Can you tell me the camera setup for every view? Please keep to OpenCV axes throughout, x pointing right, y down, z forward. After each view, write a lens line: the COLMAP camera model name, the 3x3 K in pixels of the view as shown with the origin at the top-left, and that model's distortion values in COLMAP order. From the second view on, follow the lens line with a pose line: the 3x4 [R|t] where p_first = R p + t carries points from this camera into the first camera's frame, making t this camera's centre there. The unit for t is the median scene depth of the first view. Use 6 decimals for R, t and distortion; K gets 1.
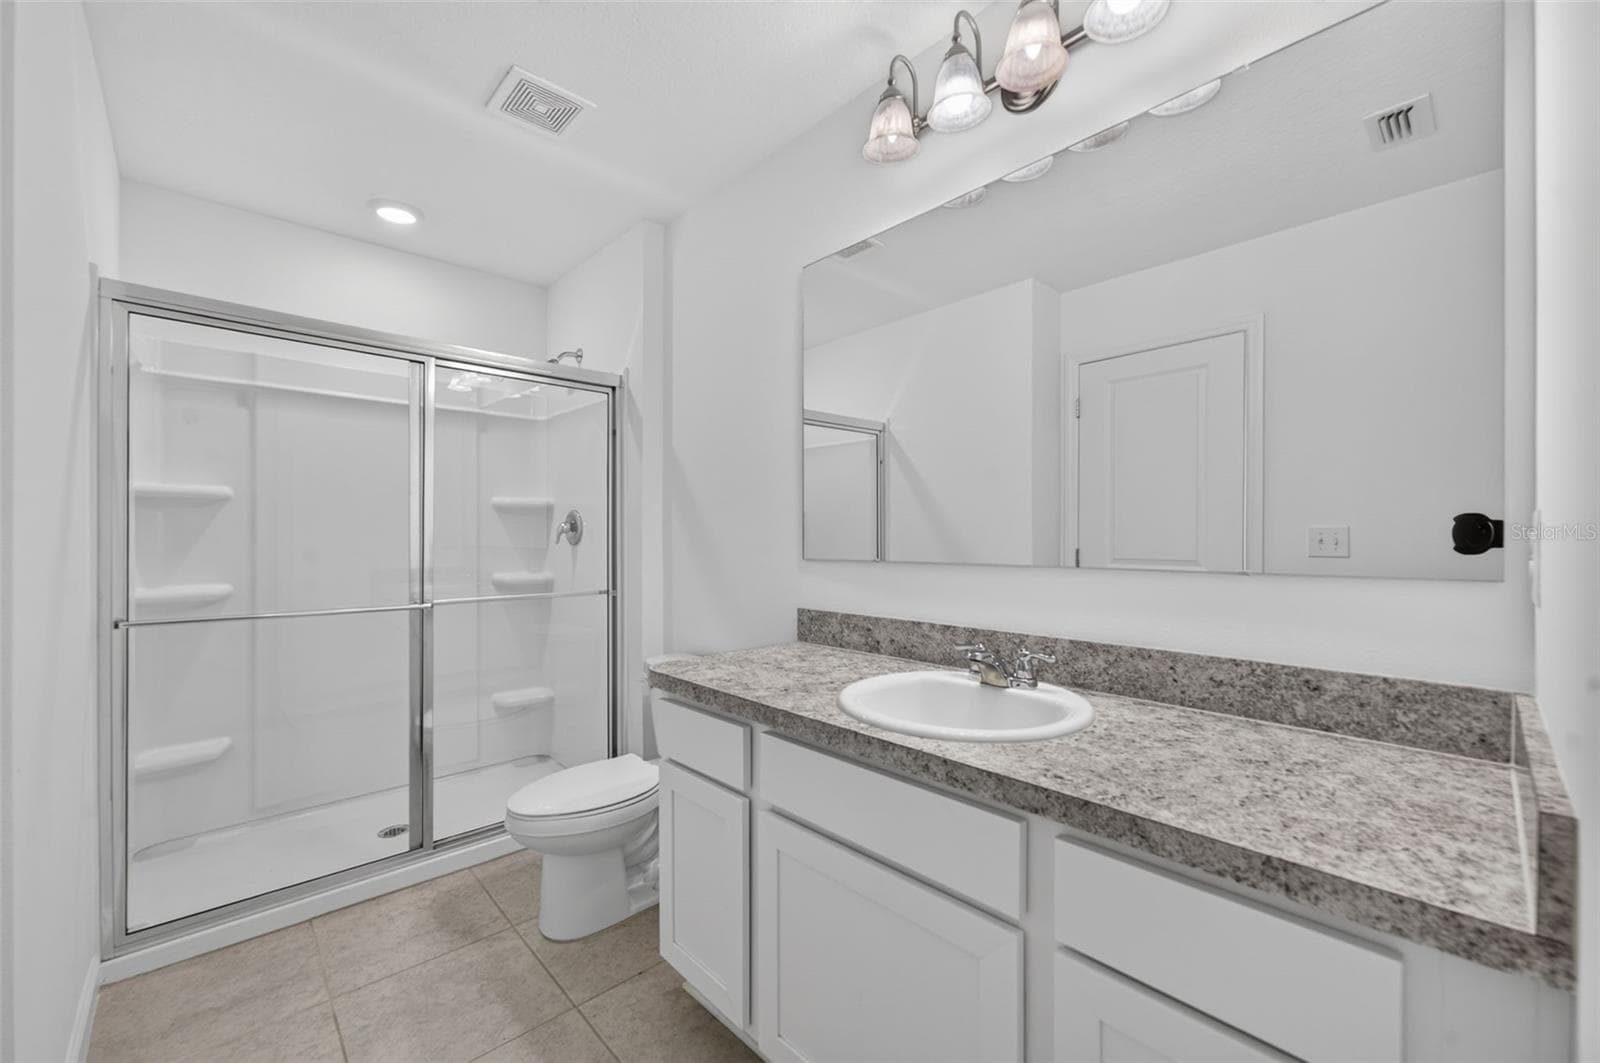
lens RADIAL K [[630.0, 0, 842.9], [0, 630.0, 538.9], [0, 0, 1]] dist [0.008019, 0.000311]
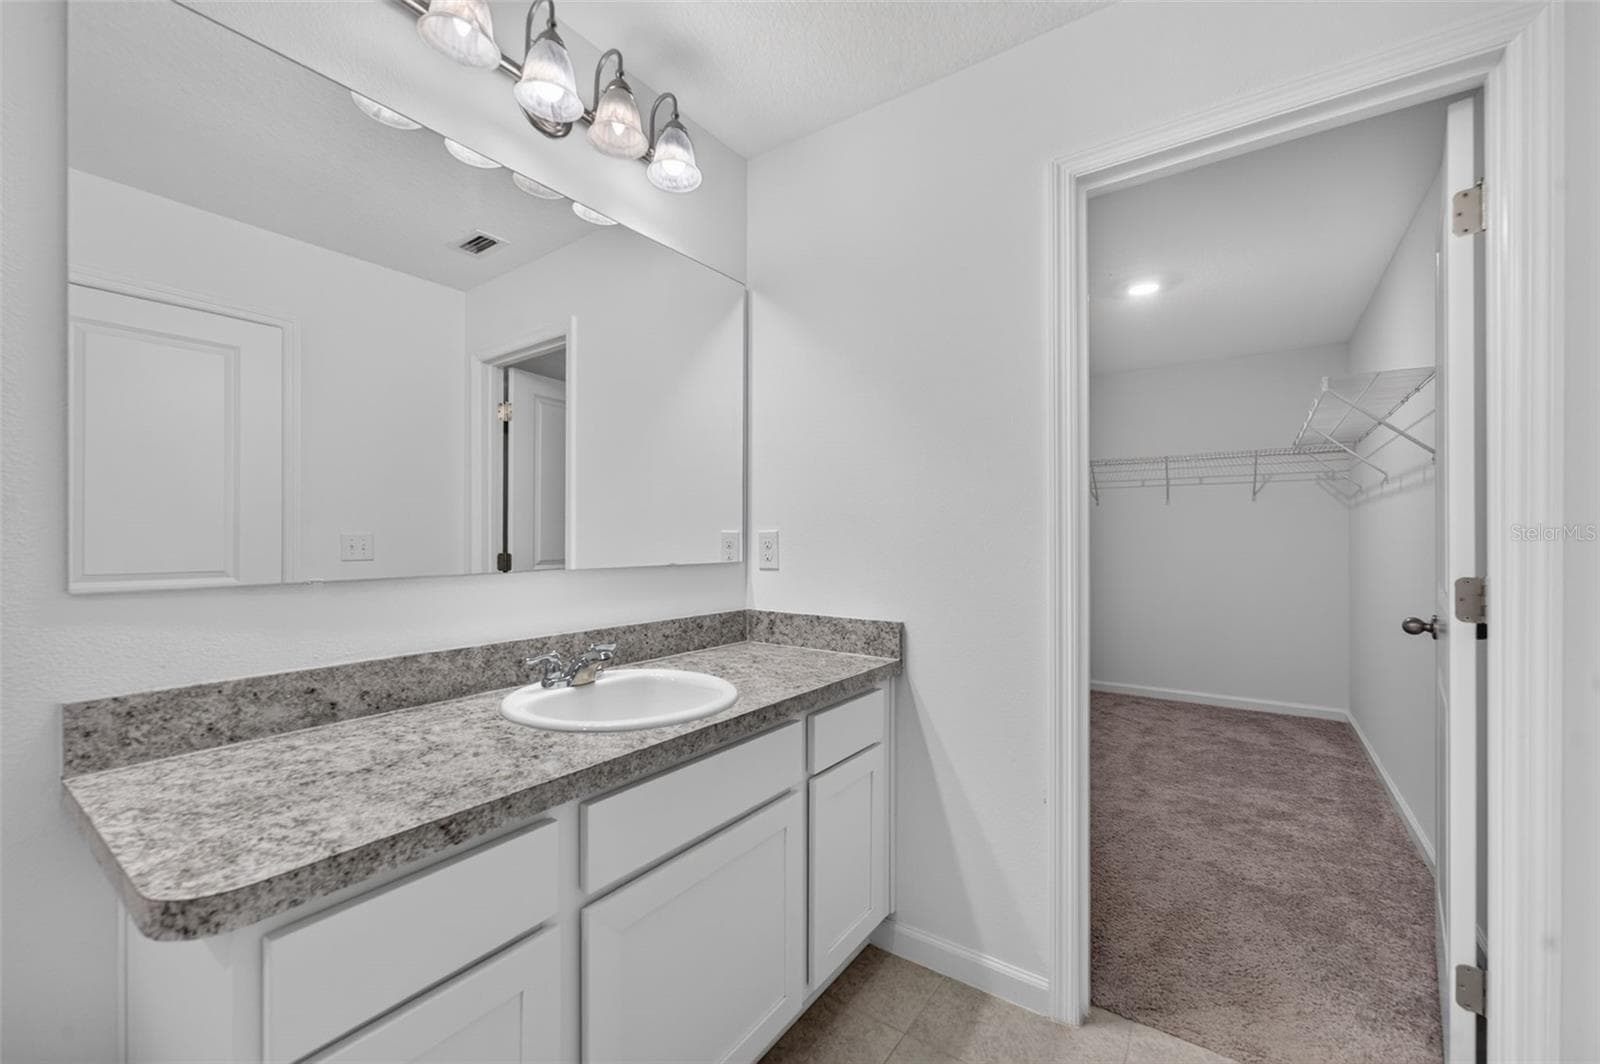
lens RADIAL K [[630.0, 0, 842.9], [0, 630.0, 539.4], [0, 0, 1]] dist [0.008019, 0.000311]
pose [[-0.205154, -0.003249, 0.978724, -0.644225], [-0.004617, 0.999987, 0.002352, -0.006238], [-0.978719, -0.004037, -0.205166, 0.607463]]
